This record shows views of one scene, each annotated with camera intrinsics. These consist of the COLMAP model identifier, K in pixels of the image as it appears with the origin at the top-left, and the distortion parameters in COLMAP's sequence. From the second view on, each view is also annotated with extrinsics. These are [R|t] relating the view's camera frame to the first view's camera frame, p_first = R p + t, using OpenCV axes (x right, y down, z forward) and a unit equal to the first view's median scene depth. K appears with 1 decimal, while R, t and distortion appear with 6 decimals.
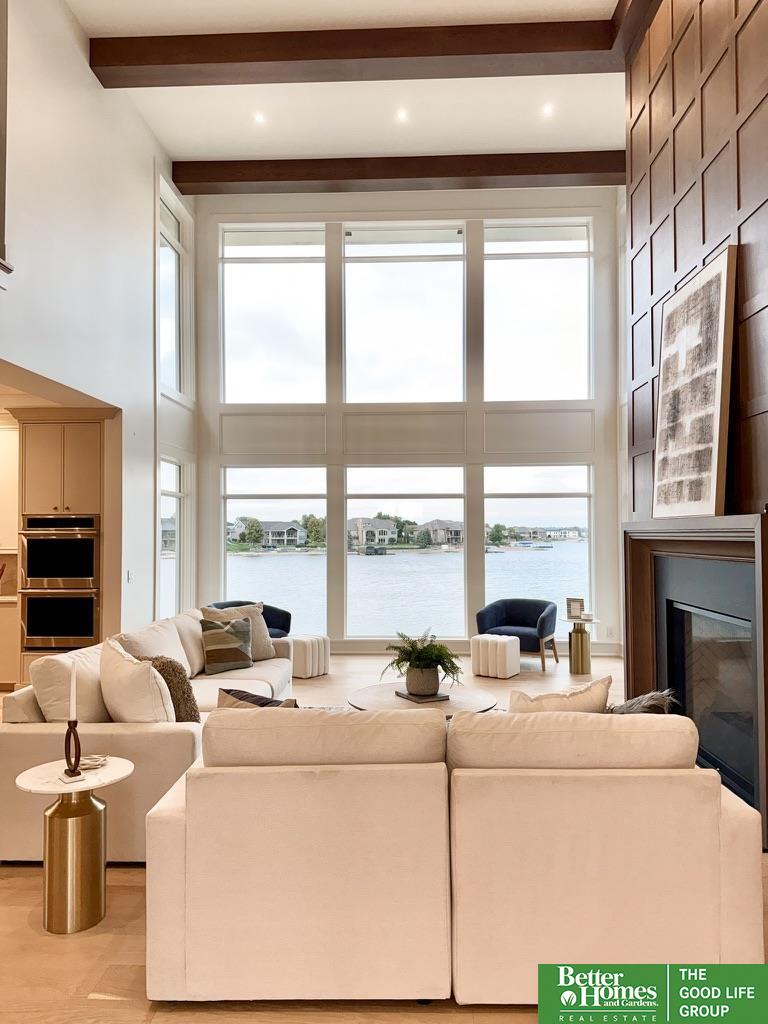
lens RADIAL K [[720.6, 0, 381.2], [0, 720.6, 524.0], [0, 0, 1]] dist [0.154748, -0.316870]
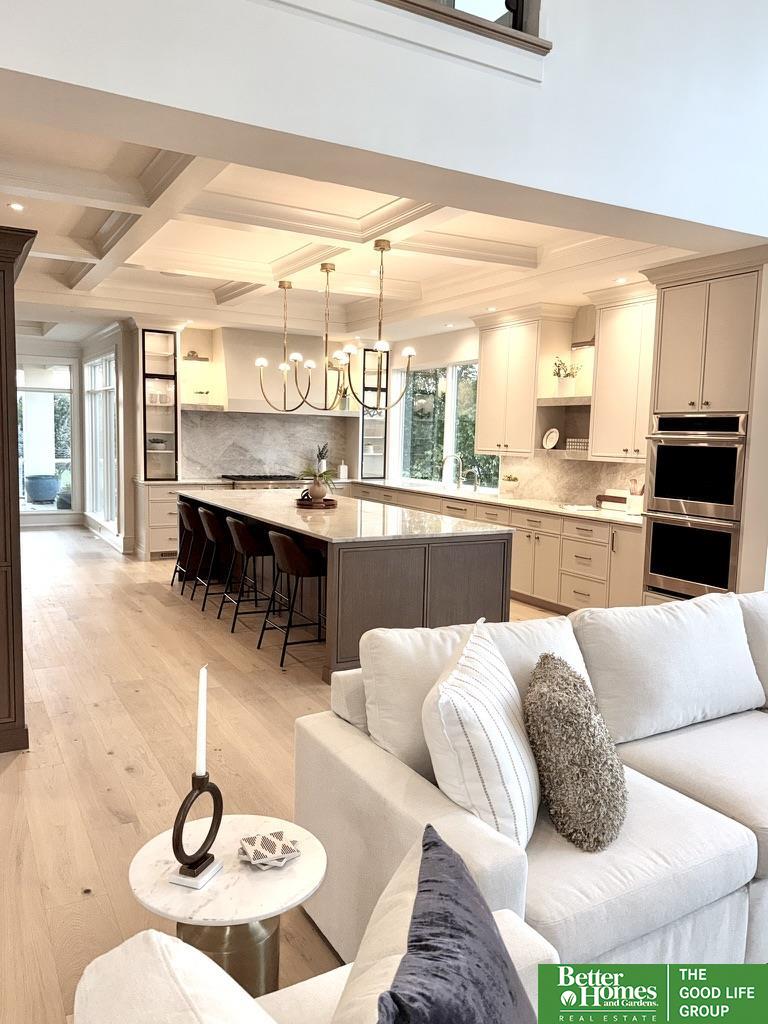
lens RADIAL K [[773.5, 0, 384.0], [0, 773.5, 512.0], [0, 0, 1]] dist [0.002397, 0.000604]
pose [[0.517583, 0.104899, -0.849179, 0.054613], [-0.014679, 0.993399, 0.113768, 0.002087], [0.855507, -0.046419, 0.515706, 0.346828]]
